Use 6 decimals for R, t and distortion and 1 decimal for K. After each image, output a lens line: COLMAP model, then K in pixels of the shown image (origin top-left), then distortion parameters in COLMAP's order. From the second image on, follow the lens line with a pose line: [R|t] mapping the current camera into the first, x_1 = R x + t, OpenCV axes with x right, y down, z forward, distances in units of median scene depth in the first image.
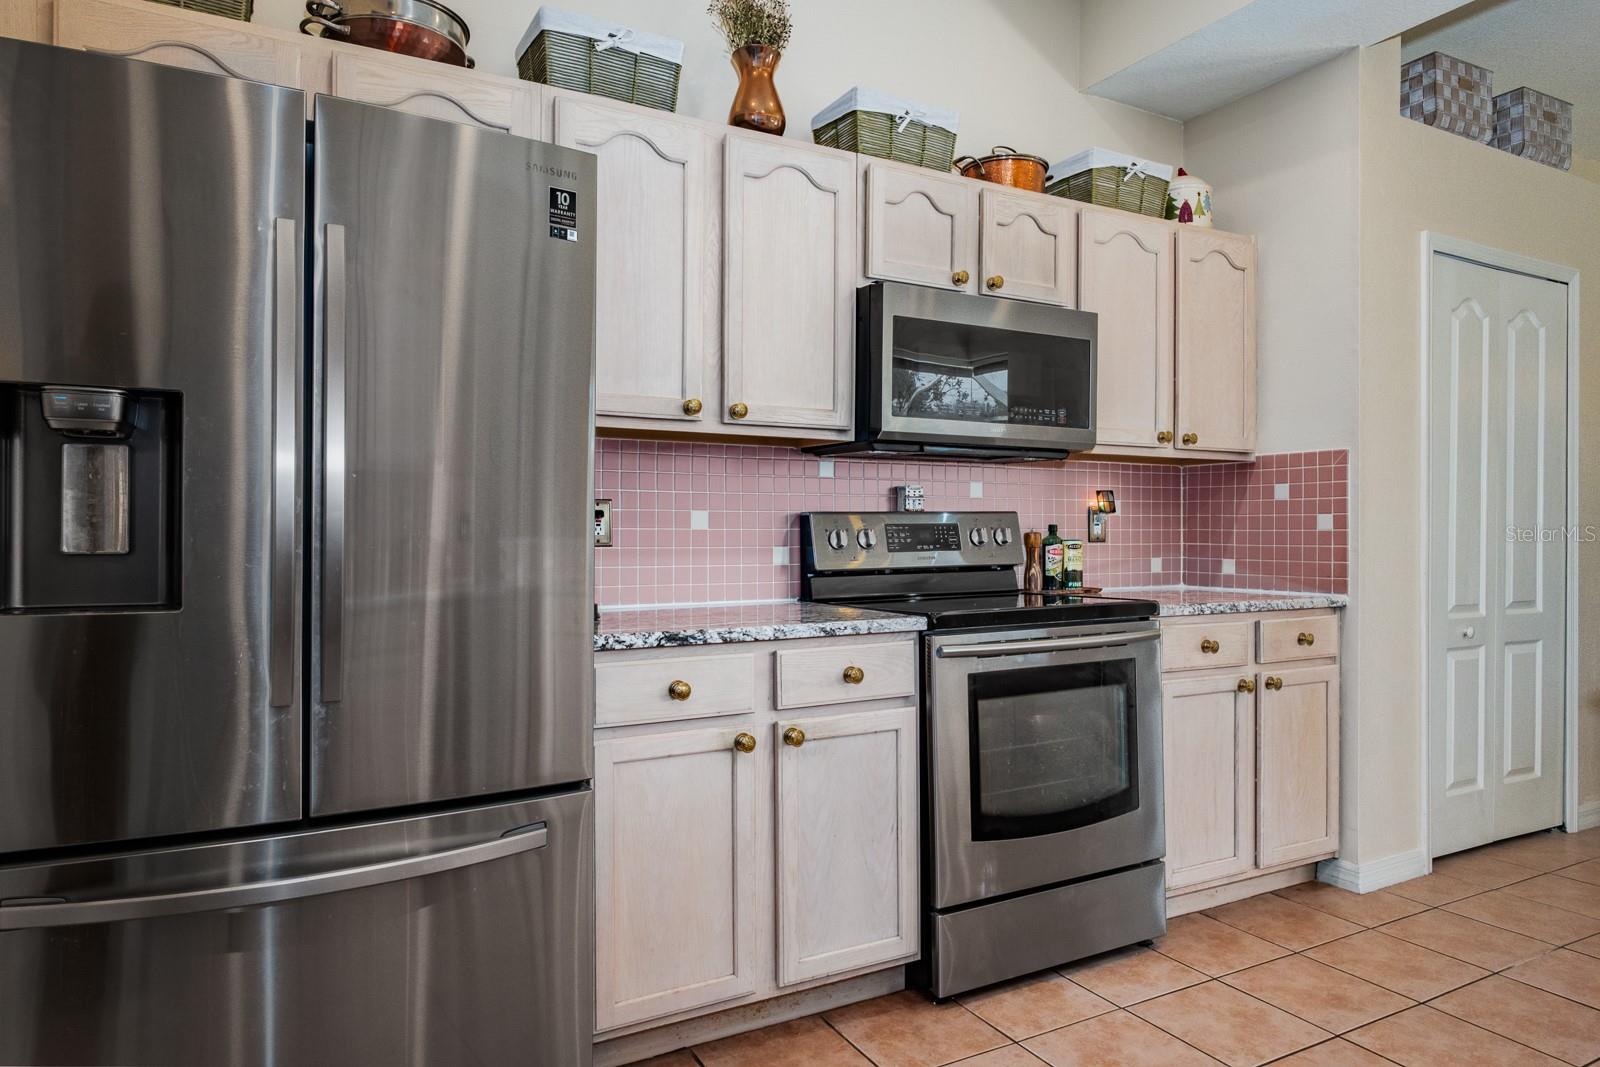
lens RADIAL K [[994.4, 0, 800.9], [0, 994.4, 527.7], [0, 0, 1]] dist [-0.013554, 0.005566]
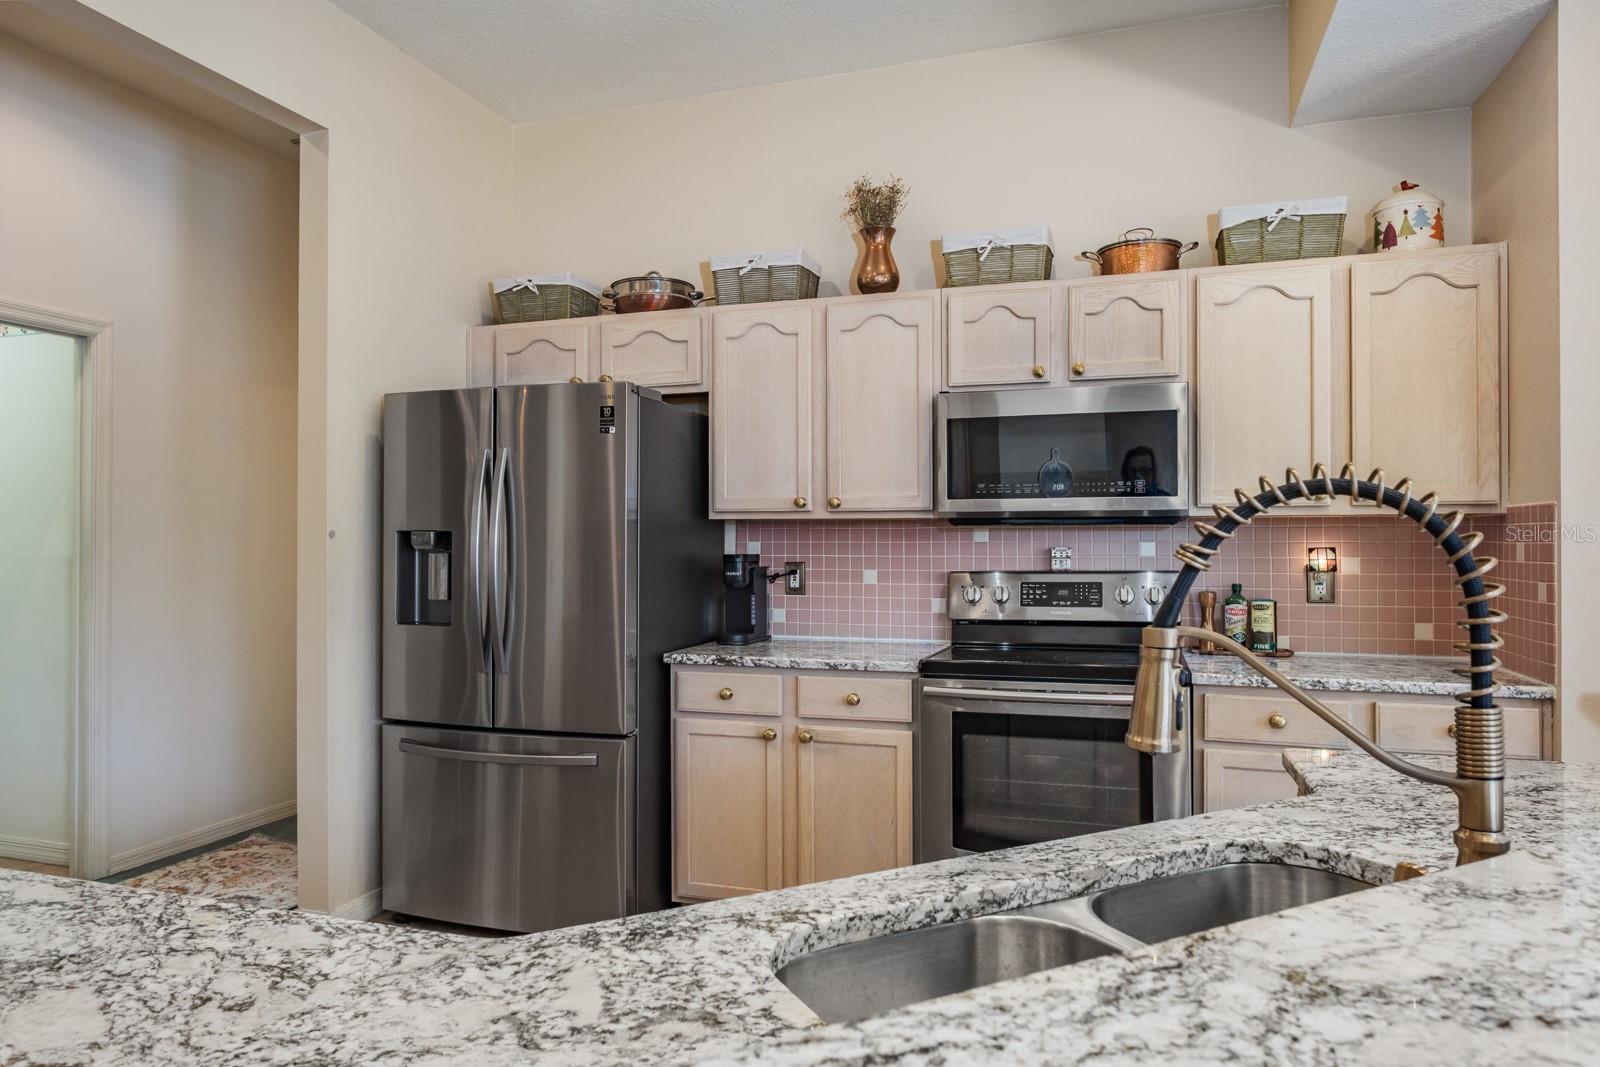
lens RADIAL K [[994.4, 0, 791.1], [0, 994.4, 527.2], [0, 0, 1]] dist [-0.013554, 0.005566]
pose [[0.678619, -0.010227, -0.734419, 0.824987], [0.003612, 0.999937, -0.010586, -0.061661], [0.734482, 0.004531, 0.678613, 0.010063]]
